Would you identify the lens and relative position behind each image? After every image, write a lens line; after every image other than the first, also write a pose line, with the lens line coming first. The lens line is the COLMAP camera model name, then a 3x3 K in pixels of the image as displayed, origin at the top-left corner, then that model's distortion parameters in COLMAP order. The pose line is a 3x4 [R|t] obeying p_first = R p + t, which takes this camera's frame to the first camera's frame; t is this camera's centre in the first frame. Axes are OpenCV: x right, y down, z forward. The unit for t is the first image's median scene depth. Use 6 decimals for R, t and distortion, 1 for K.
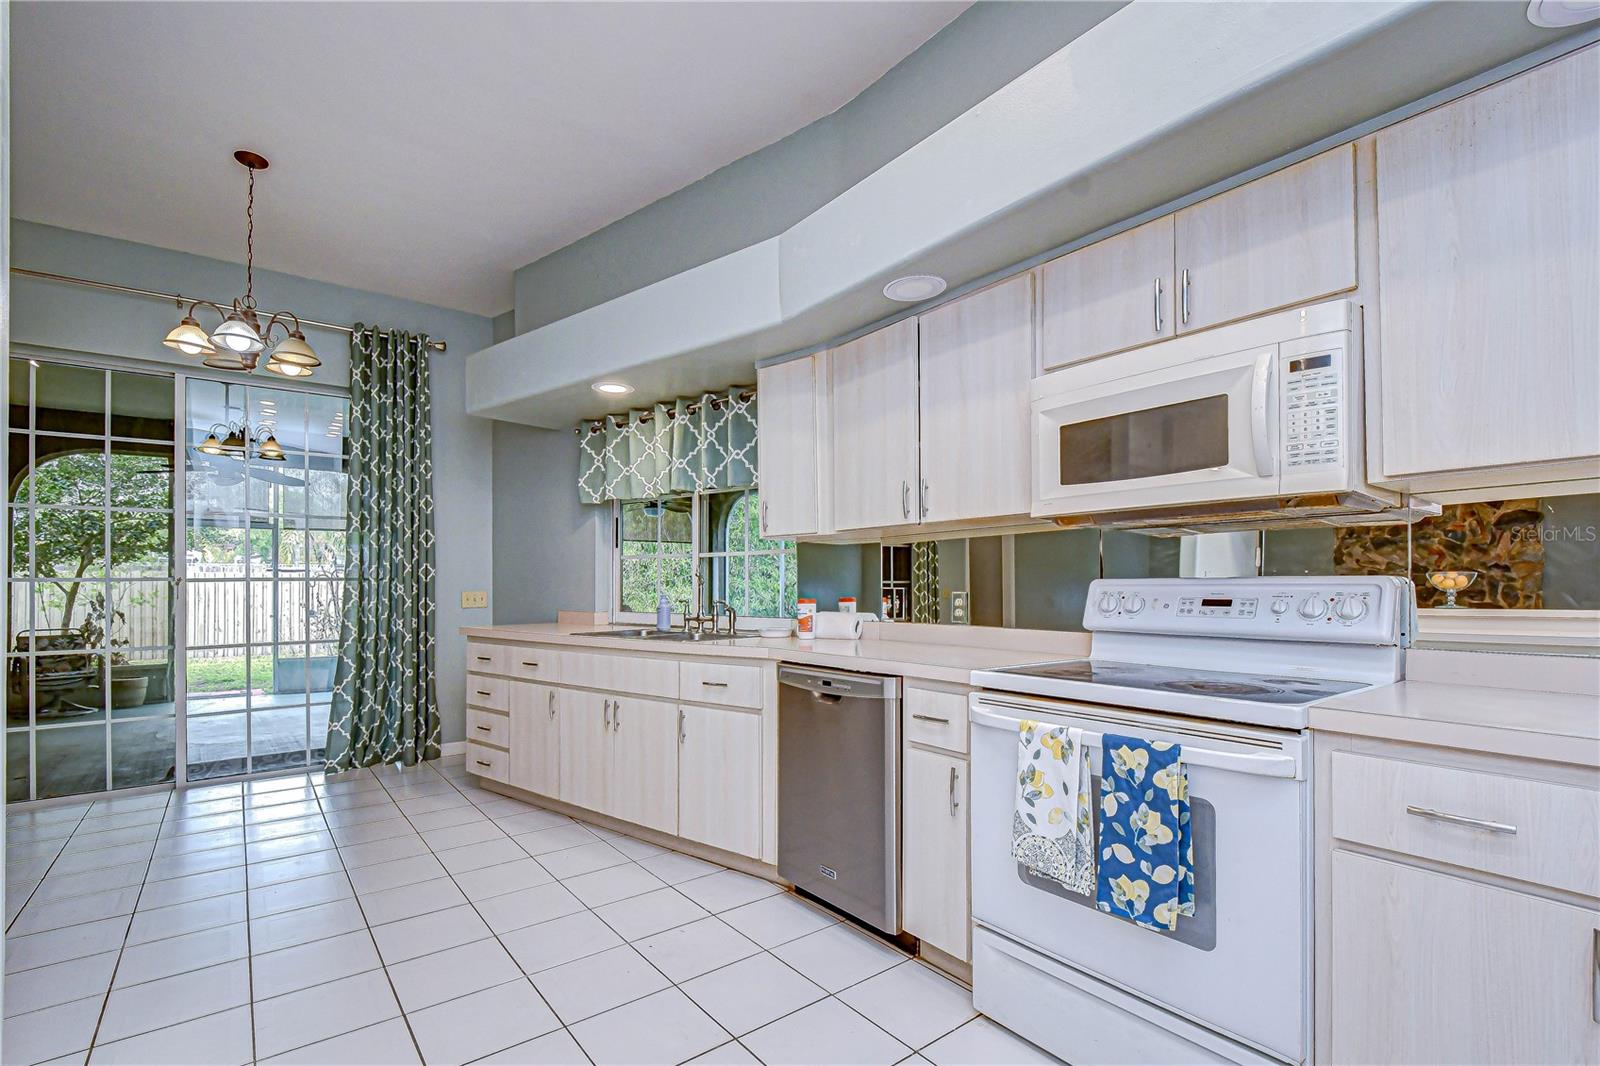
lens RADIAL K [[734.9, 0, 807.1], [0, 734.9, 580.8], [0, 0, 1]] dist [0.000230, -0.001375]
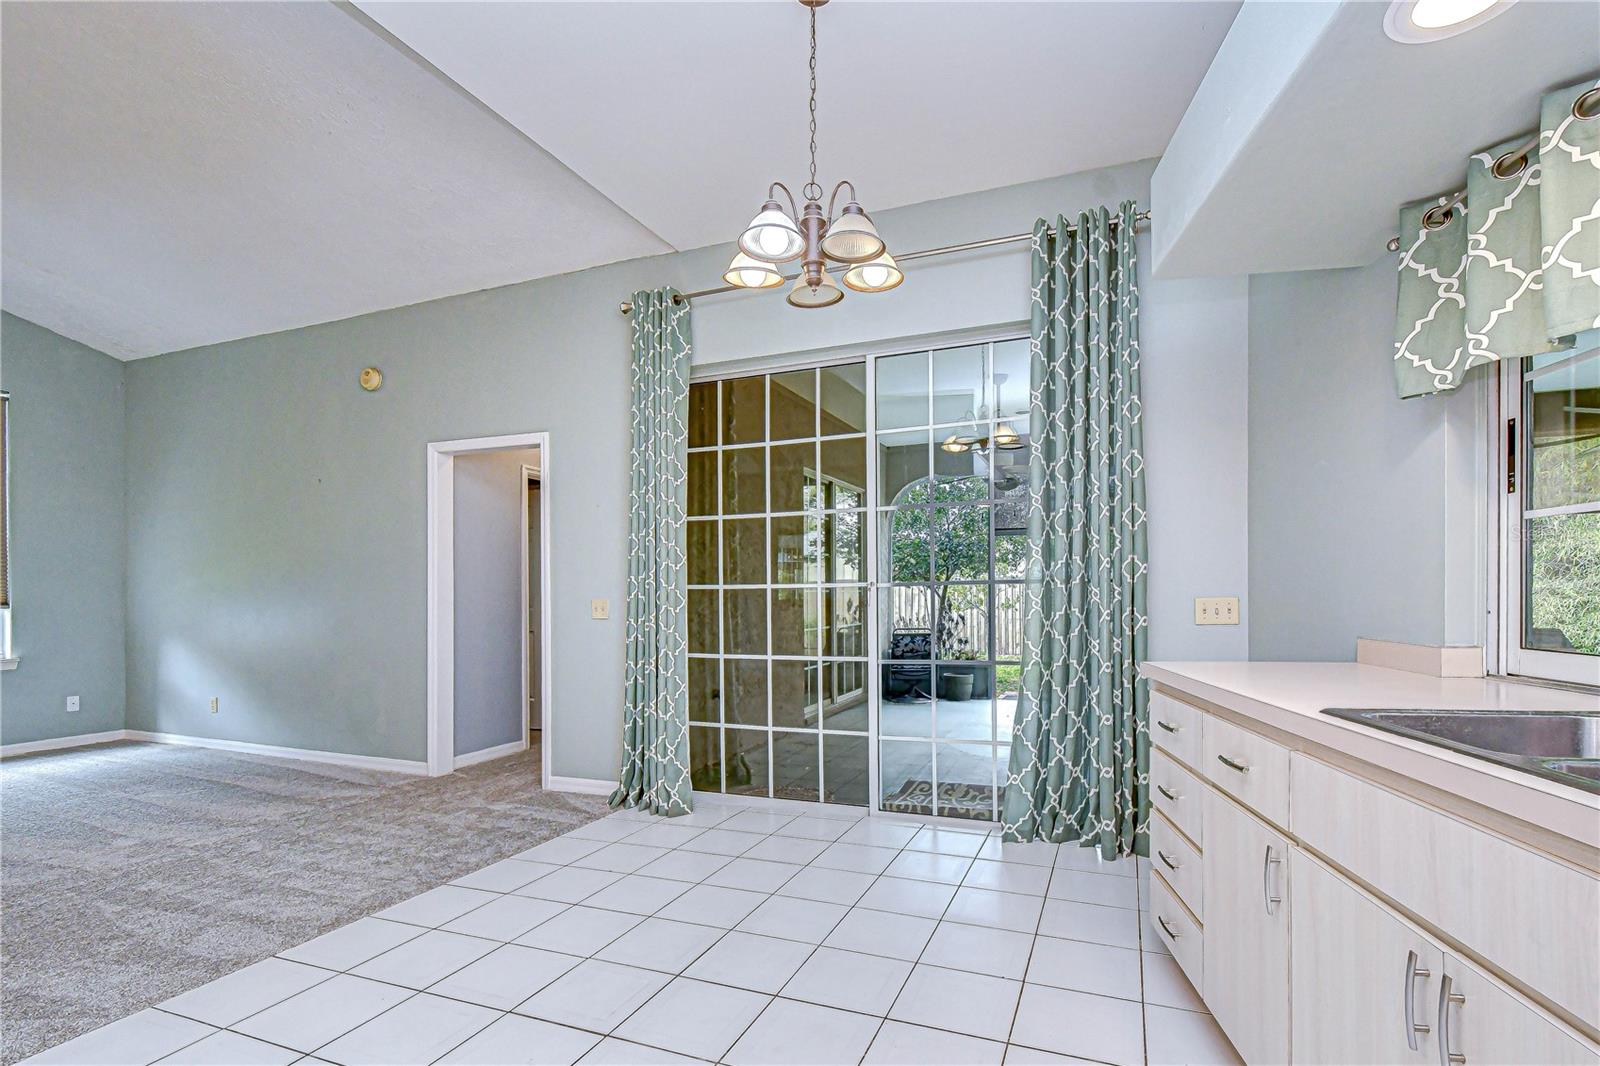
lens RADIAL K [[742.6, 0, 834.1], [0, 742.6, 597.8], [0, 0, 1]] dist [0.001090, 0.000174]
pose [[0.517117, 0.004163, -0.855905, -0.132006], [0.006958, 0.999935, 0.009068, 0.009293], [0.855887, -0.010645, 0.517054, 0.626513]]
